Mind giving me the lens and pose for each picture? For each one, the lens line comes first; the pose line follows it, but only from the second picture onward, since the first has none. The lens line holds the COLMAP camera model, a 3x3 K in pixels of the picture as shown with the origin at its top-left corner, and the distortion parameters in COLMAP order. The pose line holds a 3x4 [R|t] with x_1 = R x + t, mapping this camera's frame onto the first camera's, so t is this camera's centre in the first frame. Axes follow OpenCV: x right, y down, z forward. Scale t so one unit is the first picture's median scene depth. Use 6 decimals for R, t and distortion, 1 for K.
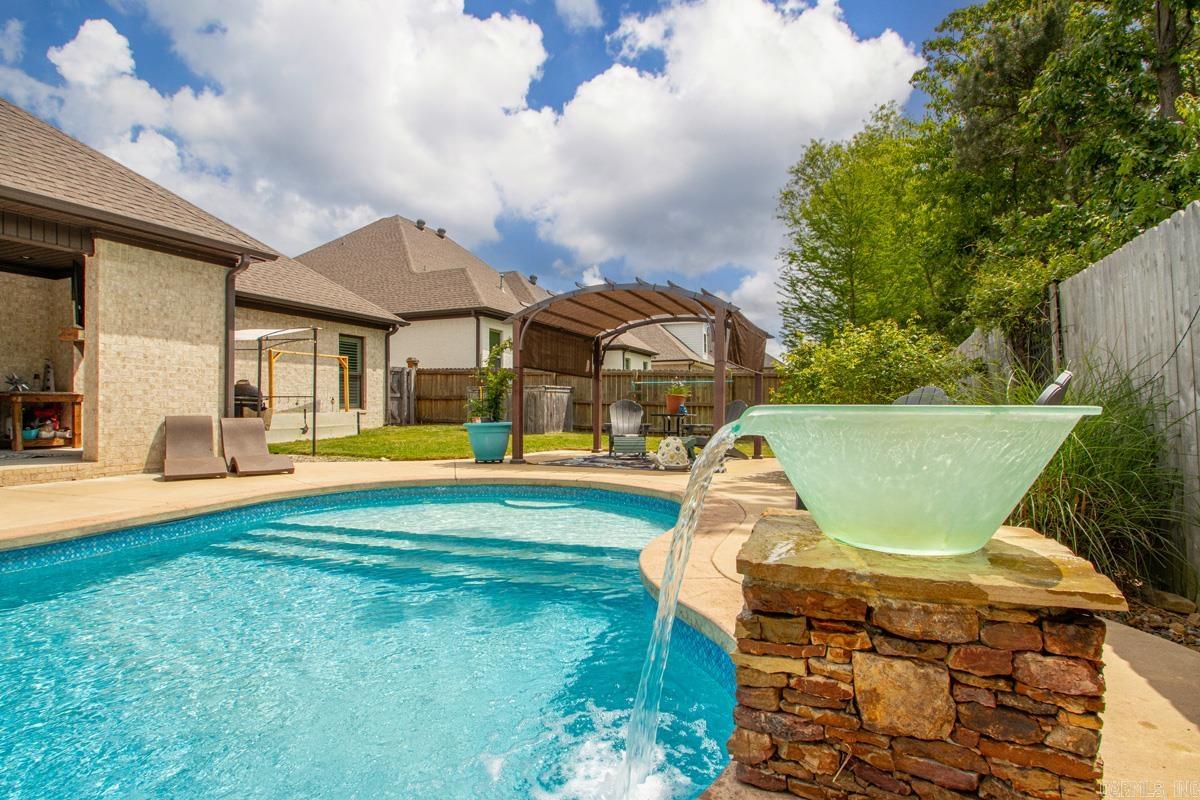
lens RADIAL K [[645.5, 0, 600.0], [0, 645.5, 400.0], [0, 0, 1]] dist [-0.003791, -0.014969]
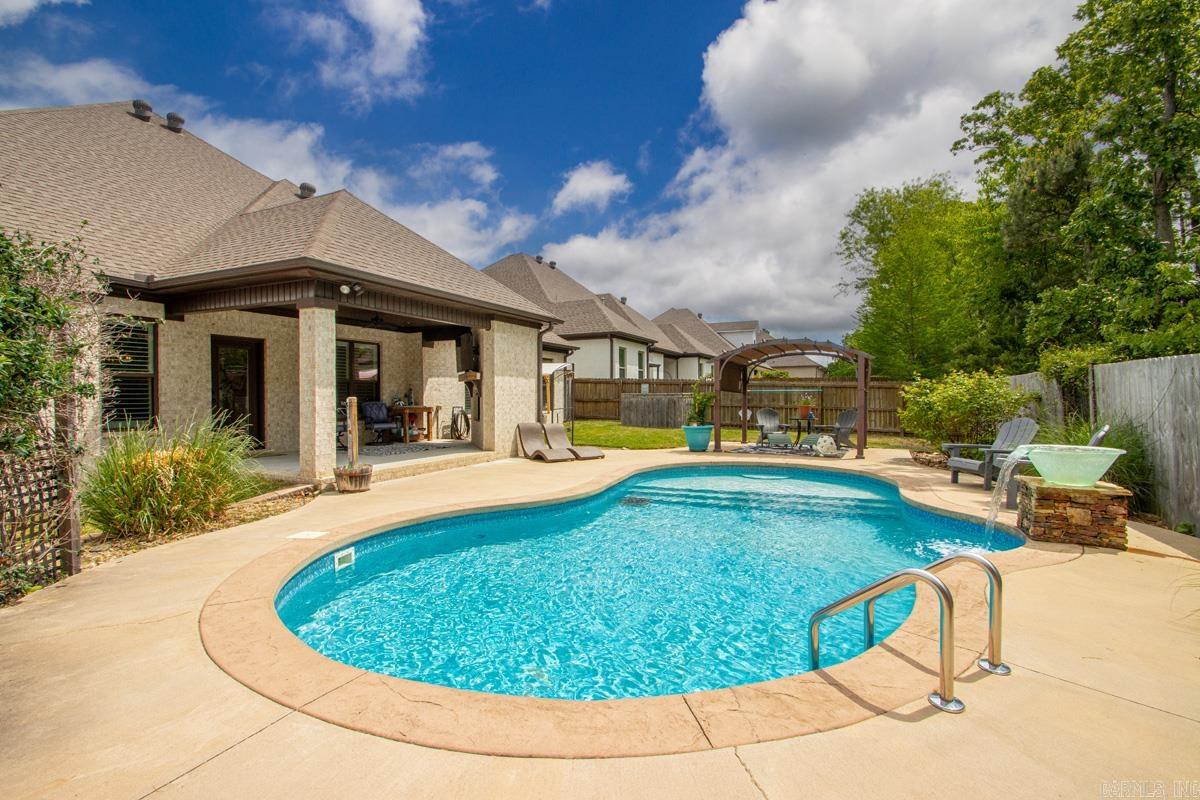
lens RADIAL K [[571.1, 0, 594.8], [0, 571.1, 396.9], [0, 0, 1]] dist [0.016070, -0.019232]
pose [[0.998153, -0.001123, -0.060737, -0.332312], [0.001980, 0.999899, 0.014044, -0.054223], [0.060715, -0.014138, 0.998055, -0.396509]]
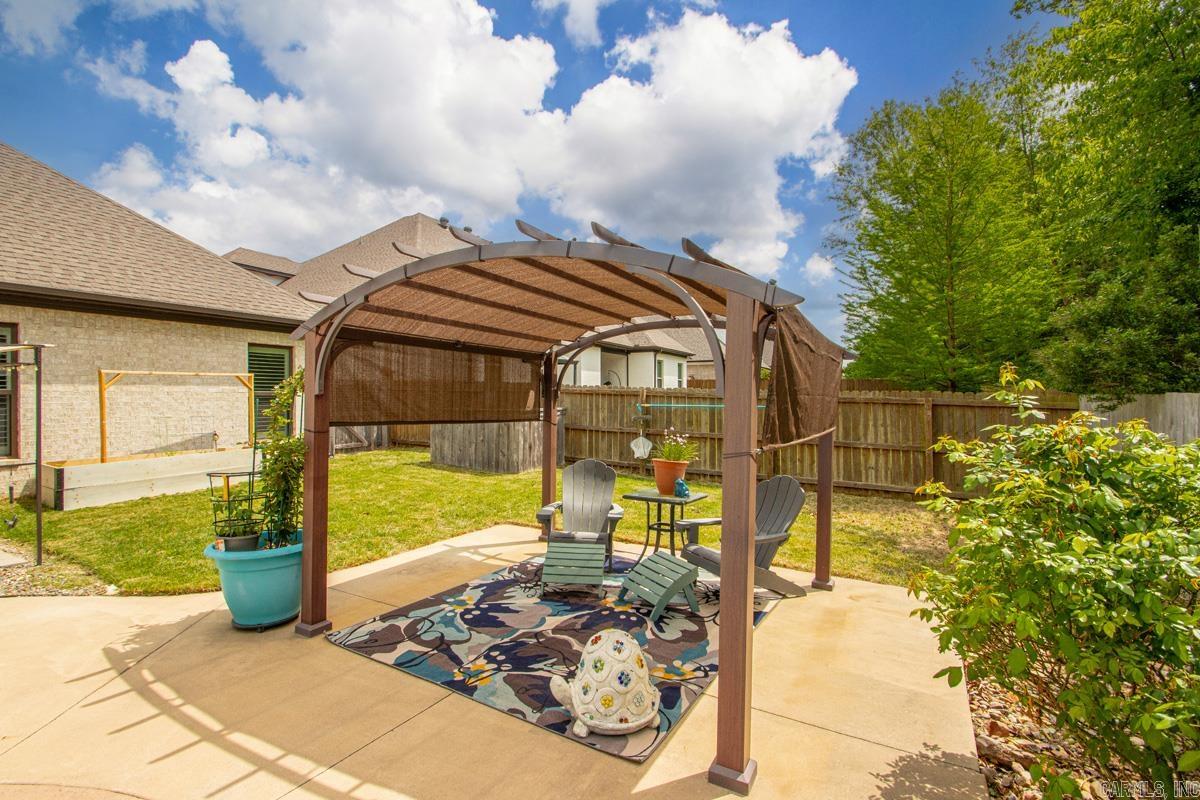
lens RADIAL K [[563.7, 0, 591.3], [0, 563.7, 397.8], [0, 0, 1]] dist [0.003502, 0.000283]
pose [[0.993919, 0.005867, -0.109958, 0.118013], [-0.004056, 0.999853, 0.016680, -0.079723], [0.110040, -0.016132, 0.993796, 0.584831]]
